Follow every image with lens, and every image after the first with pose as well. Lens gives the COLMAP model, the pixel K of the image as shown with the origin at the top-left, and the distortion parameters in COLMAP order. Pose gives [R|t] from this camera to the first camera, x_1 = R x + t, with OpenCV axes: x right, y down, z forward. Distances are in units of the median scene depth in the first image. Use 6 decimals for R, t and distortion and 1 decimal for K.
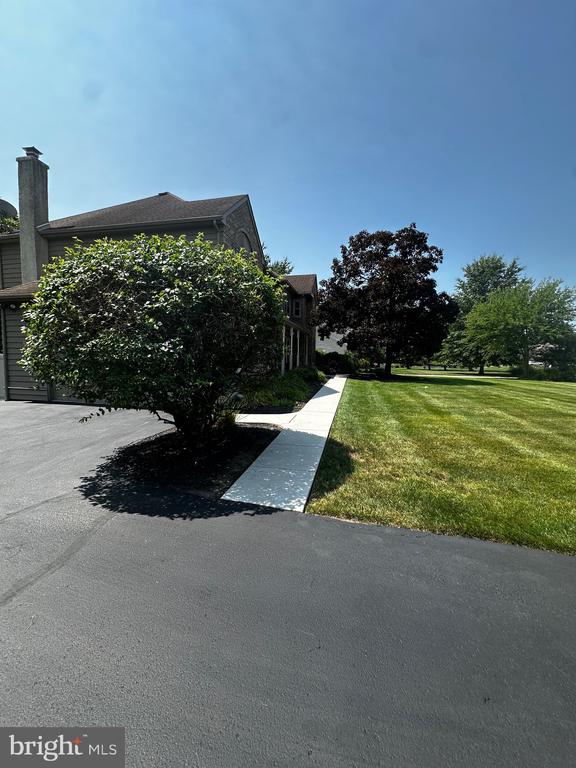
lens RADIAL K [[309.1, 0, 288.0], [0, 309.1, 384.0], [0, 0, 1]] dist [-0.000625, 0.000062]
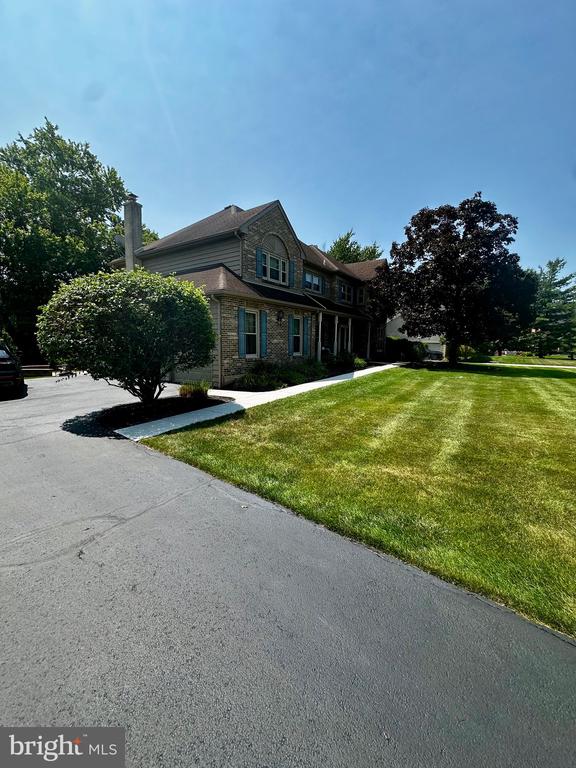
lens RADIAL K [[309.1, 0, 288.0], [0, 309.1, 384.0], [0, 0, 1]] dist [-0.000625, 0.000062]
pose [[0.927955, 0.045093, -0.369954, 0.247759], [-0.029408, 0.998418, 0.047932, 0.001238], [0.371530, -0.033600, 0.927813, -0.038514]]
